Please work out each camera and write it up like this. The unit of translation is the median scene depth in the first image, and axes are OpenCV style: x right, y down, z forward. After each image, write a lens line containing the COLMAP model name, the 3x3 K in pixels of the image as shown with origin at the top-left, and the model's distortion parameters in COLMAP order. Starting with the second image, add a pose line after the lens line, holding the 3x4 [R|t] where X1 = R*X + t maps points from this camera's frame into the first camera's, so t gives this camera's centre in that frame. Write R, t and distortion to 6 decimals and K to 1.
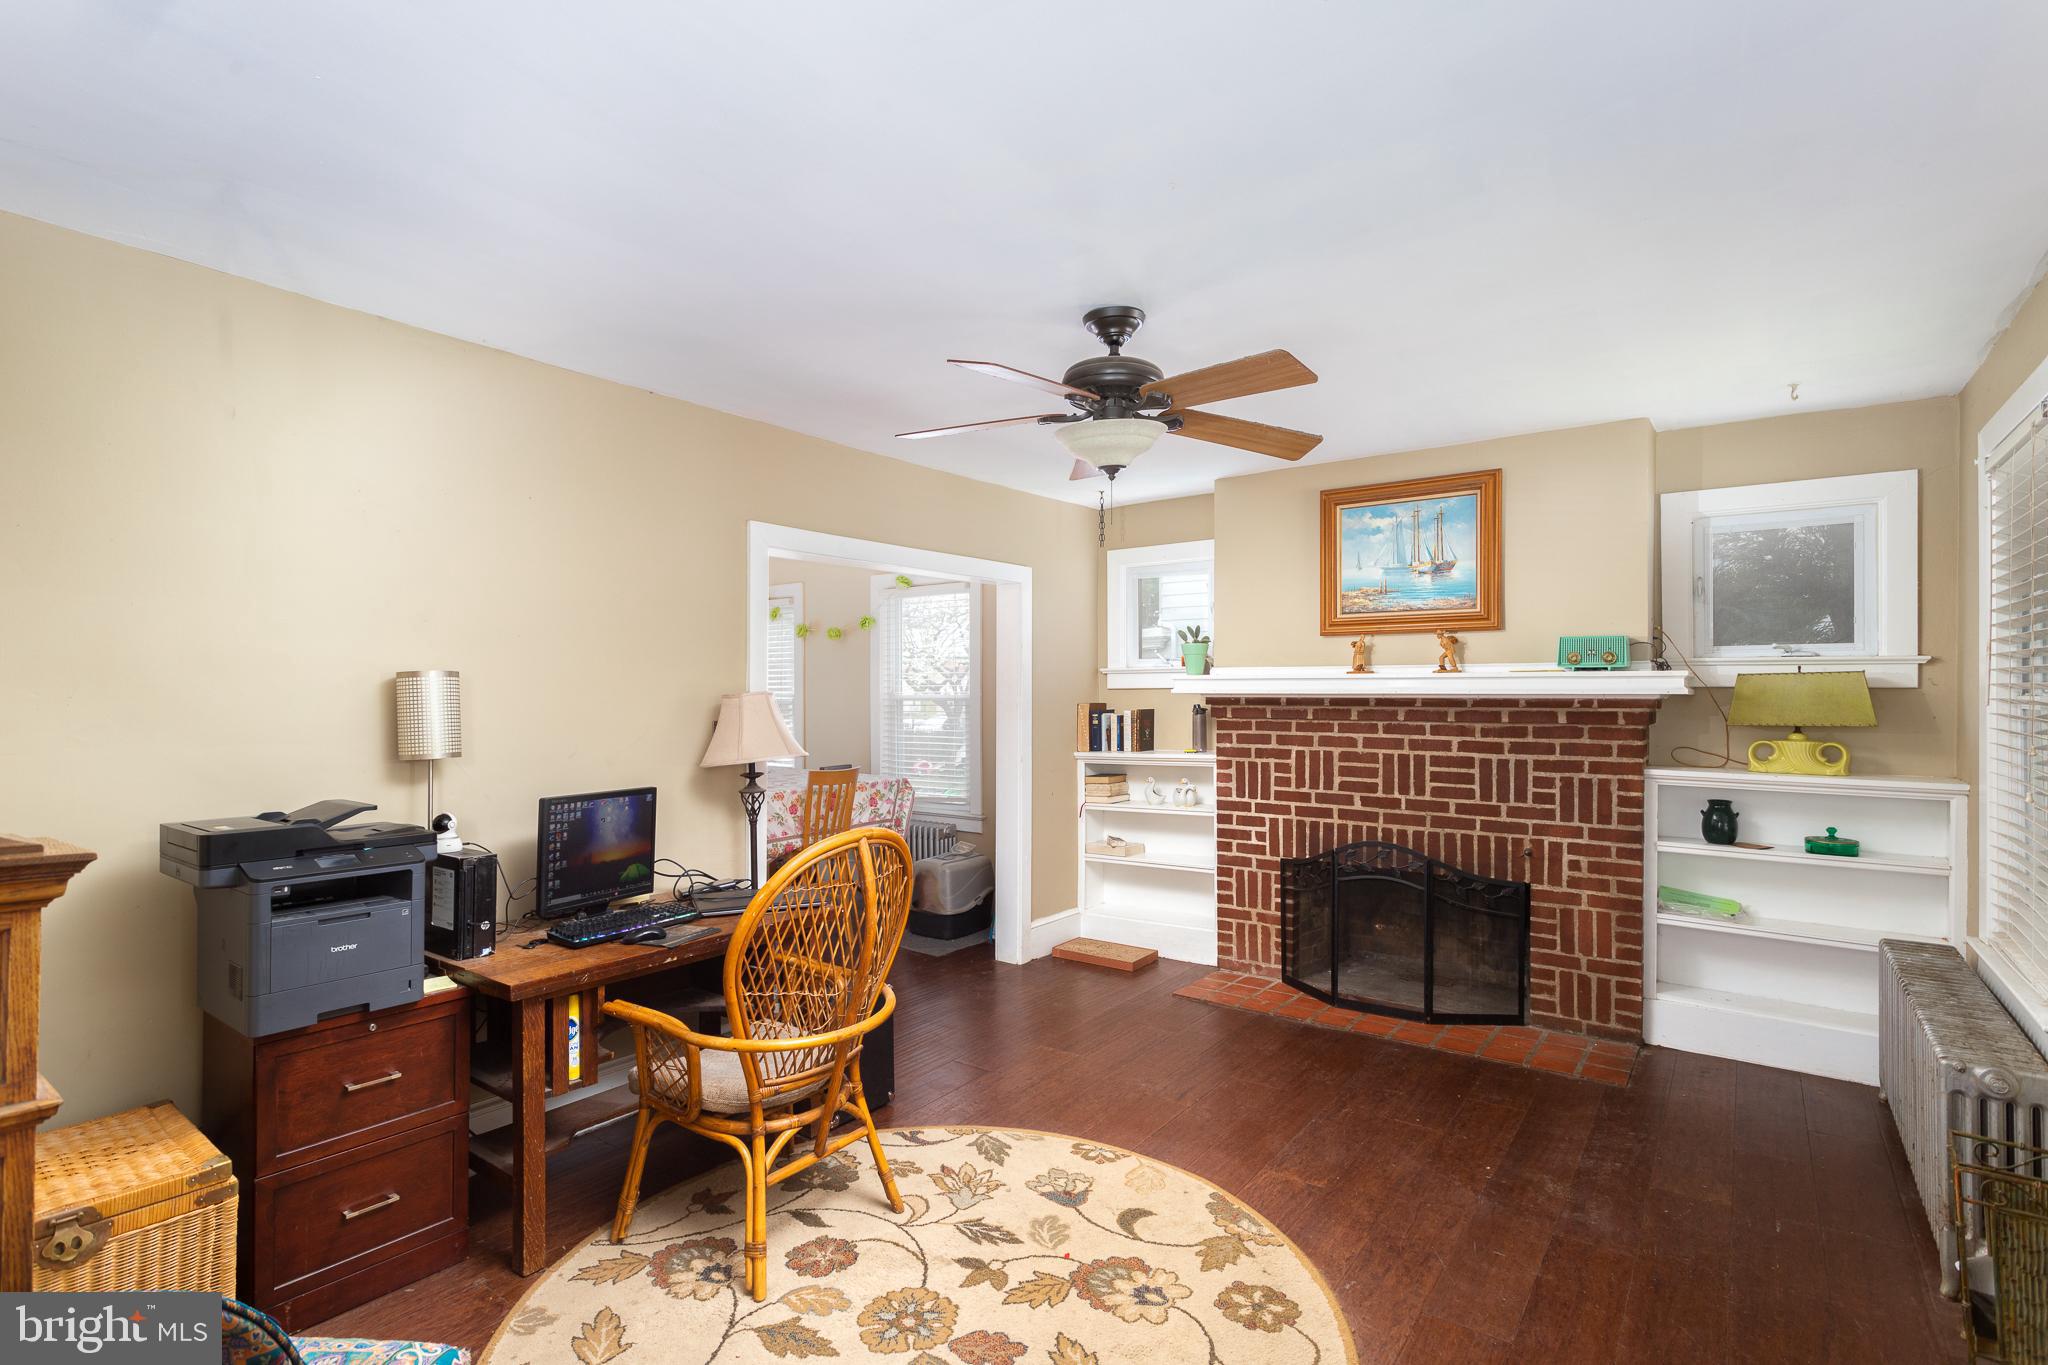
lens RADIAL K [[977.5, 0, 1019.8], [0, 977.5, 688.9], [0, 0, 1]] dist [-0.000479, -0.000122]
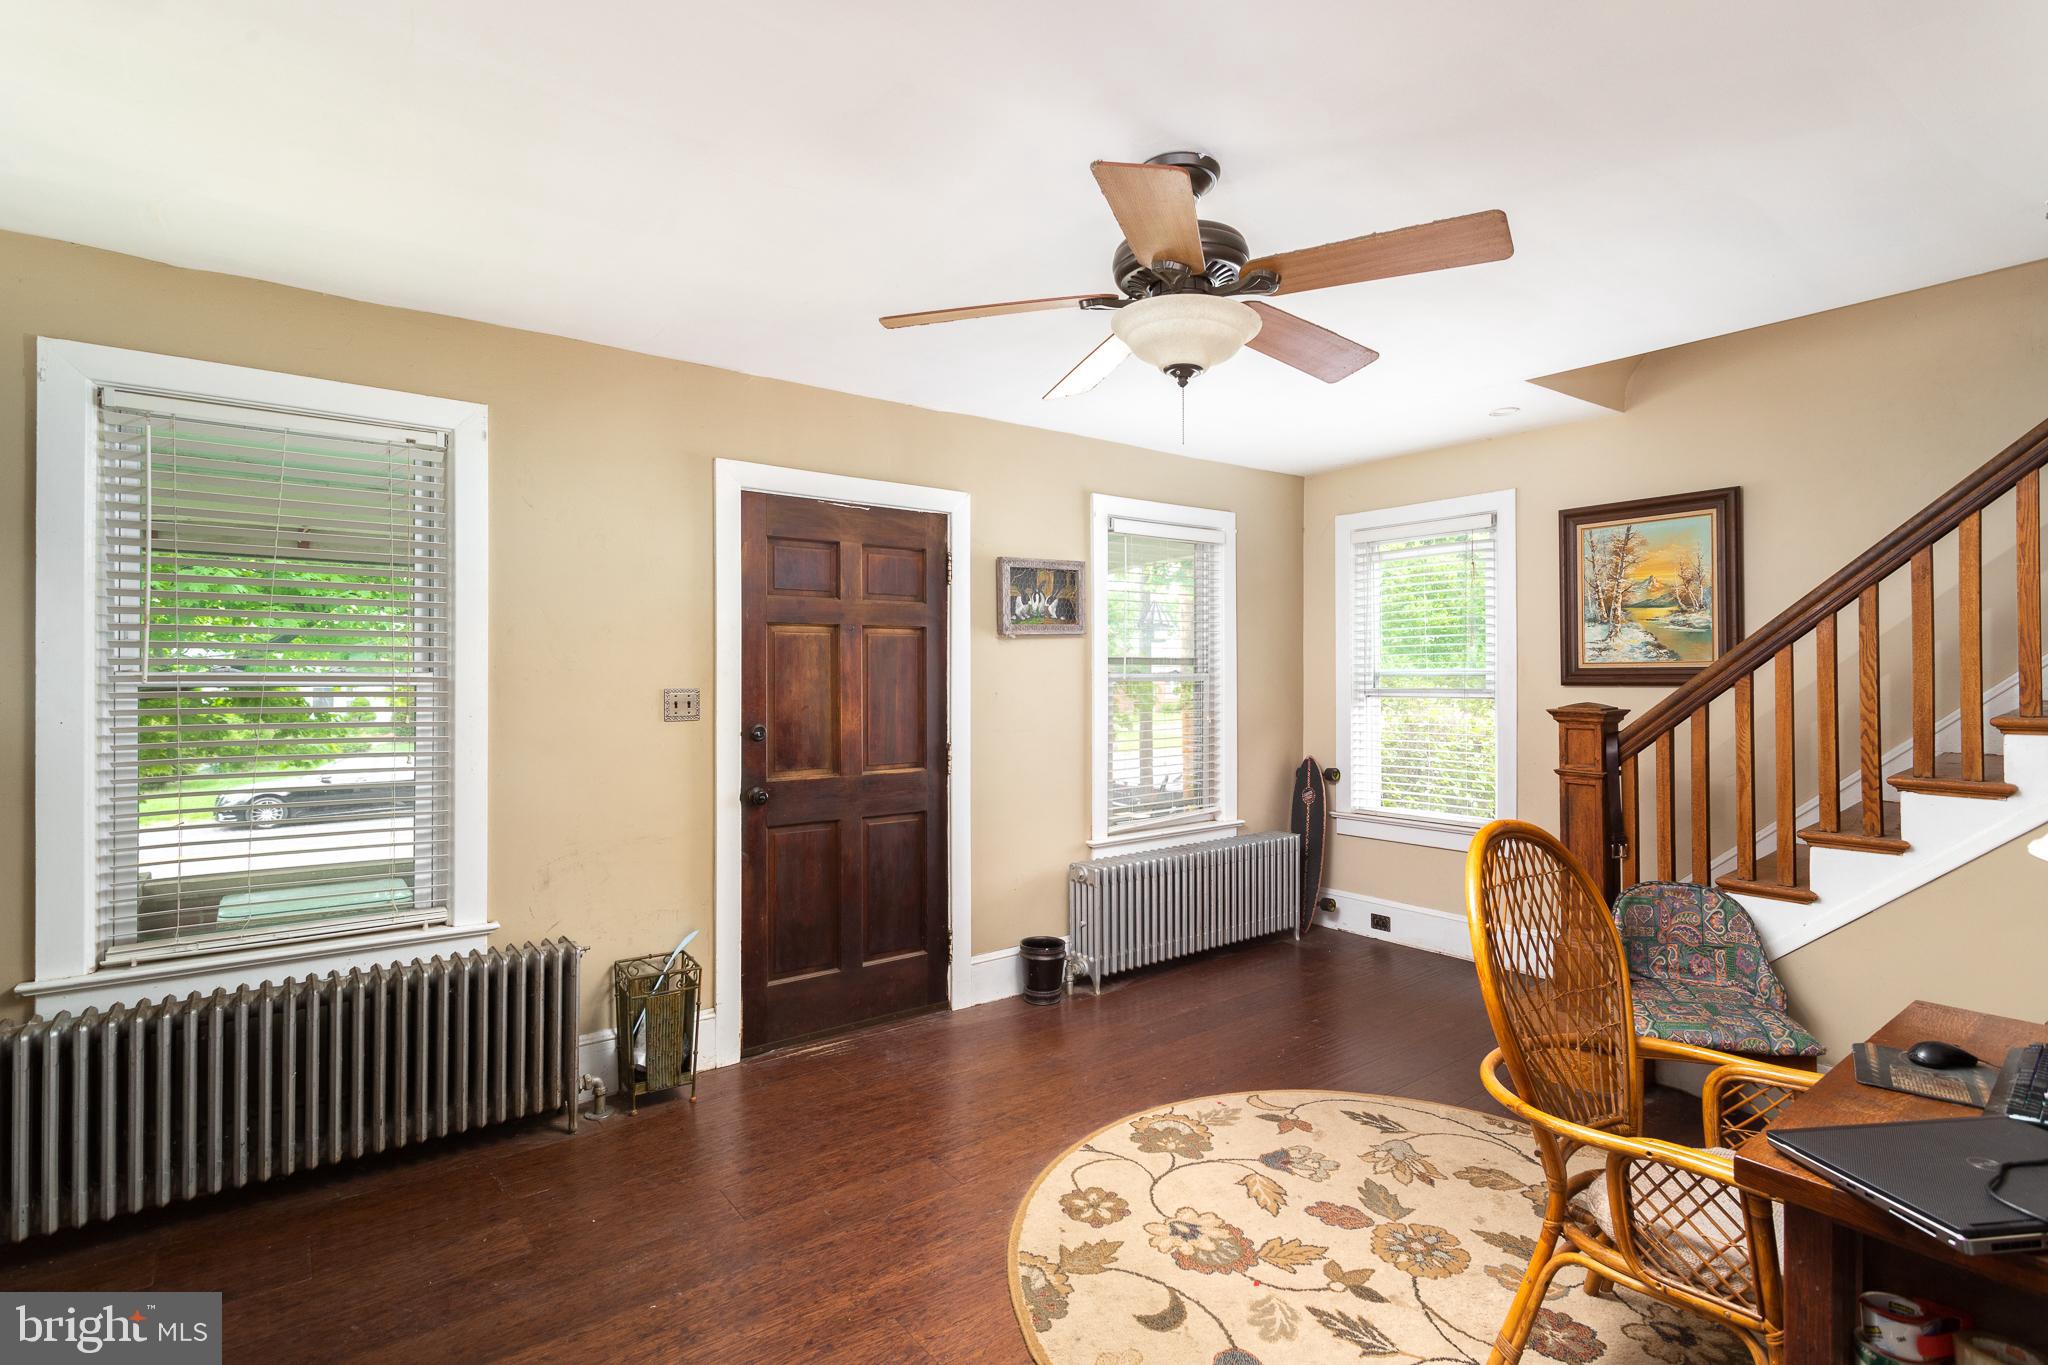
lens RADIAL K [[983.8, 0, 1027.1], [0, 983.8, 673.0], [0, 0, 1]] dist [0.000745, 0.000086]
pose [[-0.960343, 0.001672, 0.278816, -0.002781], [-0.001272, 0.999945, -0.010379, 0.019154], [-0.278818, -0.010322, -0.960289, 1.958273]]
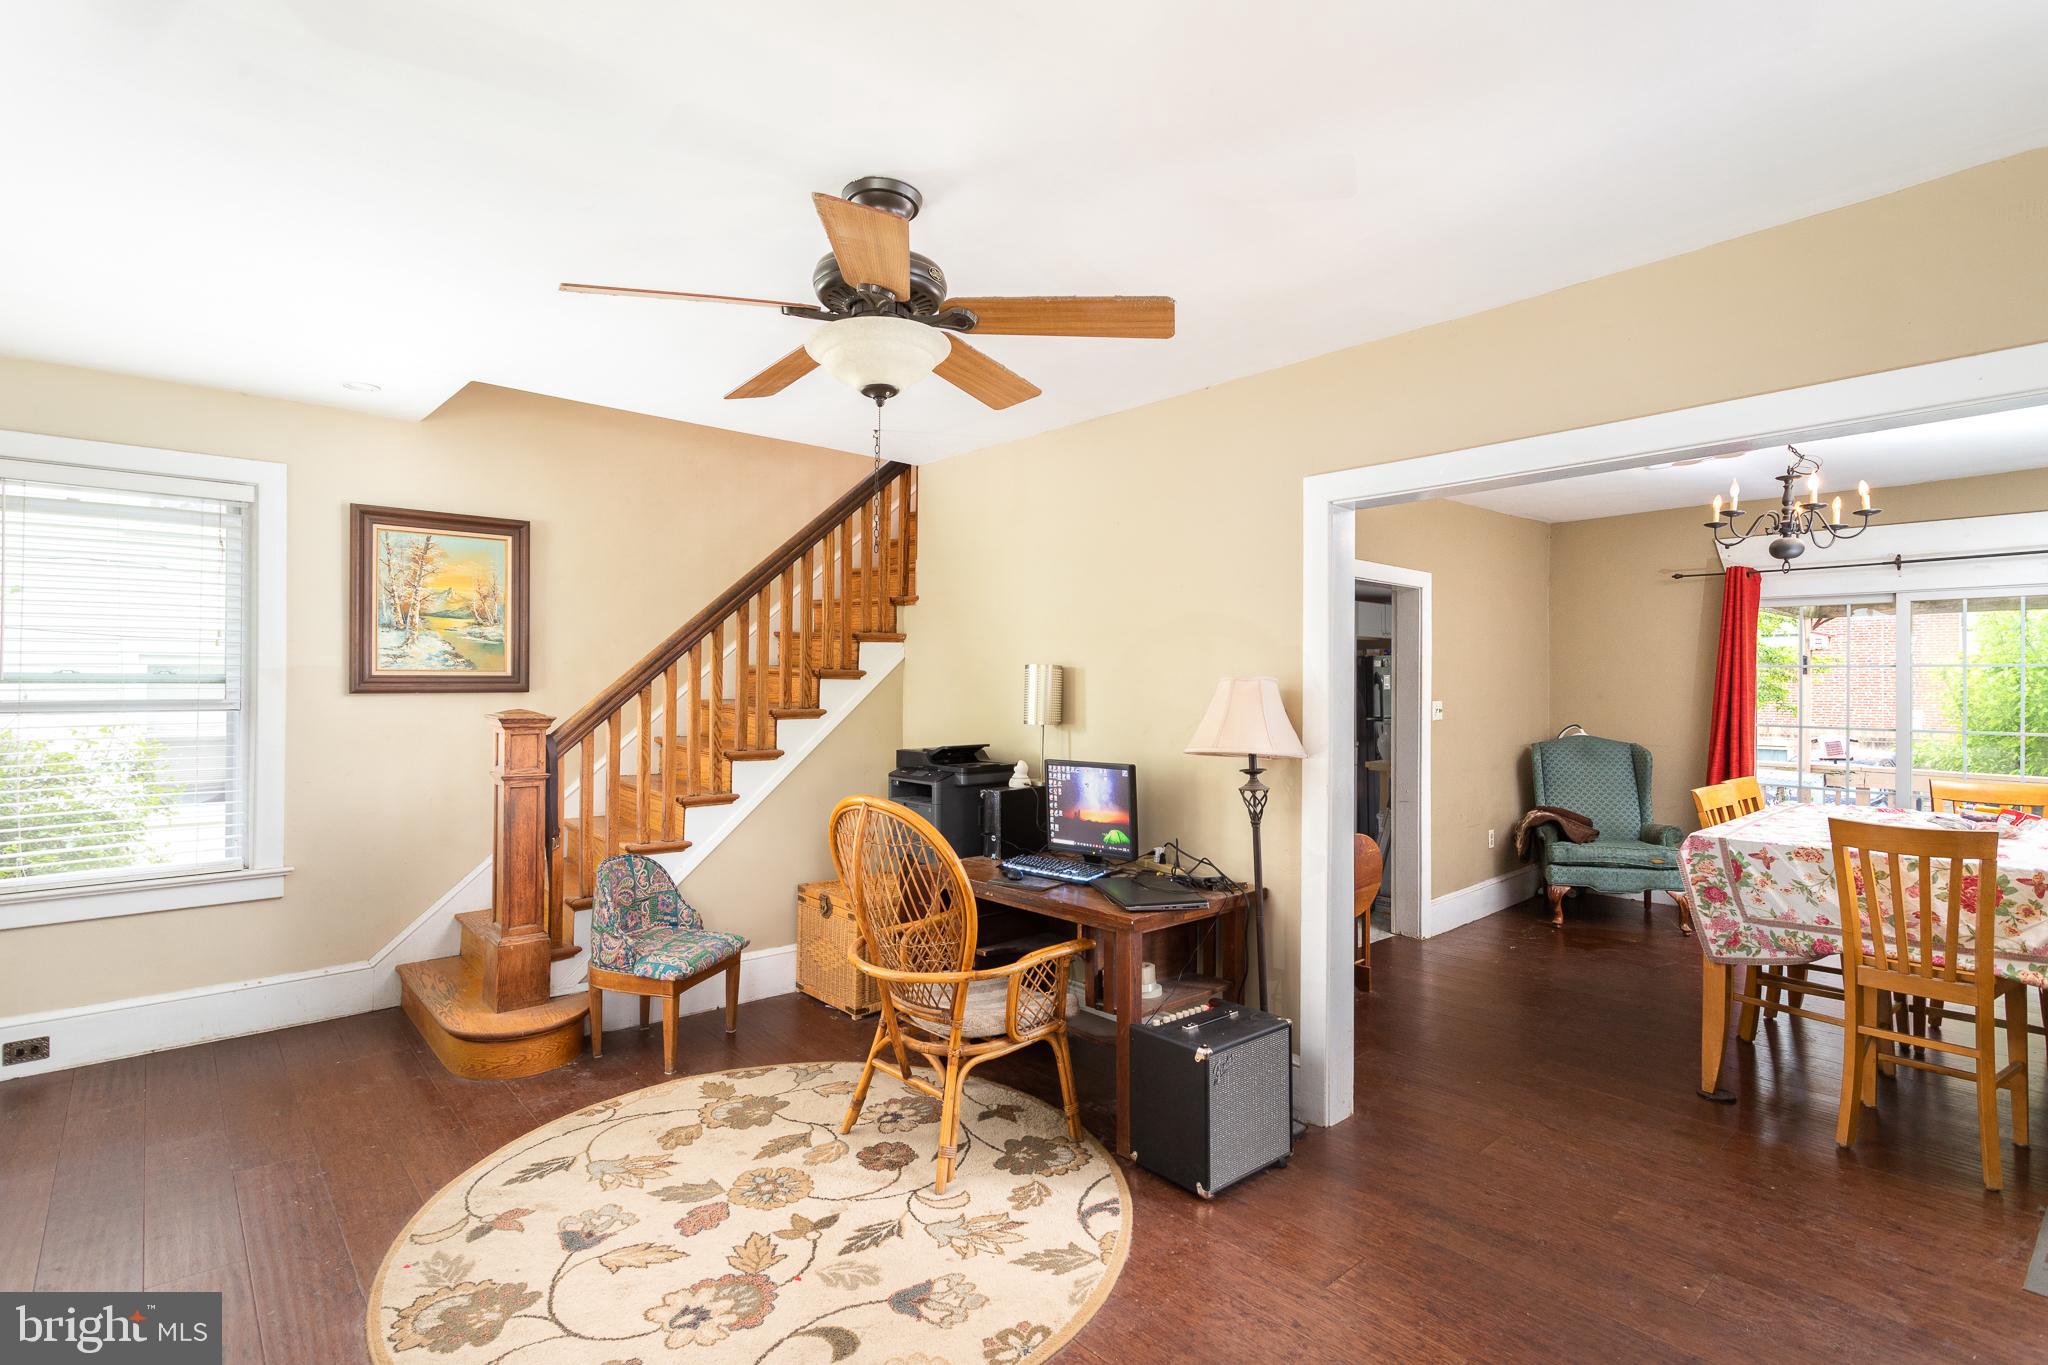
lens RADIAL K [[977.5, 0, 1019.8], [0, 977.5, 688.9], [0, 0, 1]] dist [-0.000479, -0.000122]
pose [[-0.207954, 0.005654, -0.978122, 0.922052], [0.004167, 0.999979, 0.004894, 0.010595], [0.978130, -0.003058, -0.207973, 1.411620]]
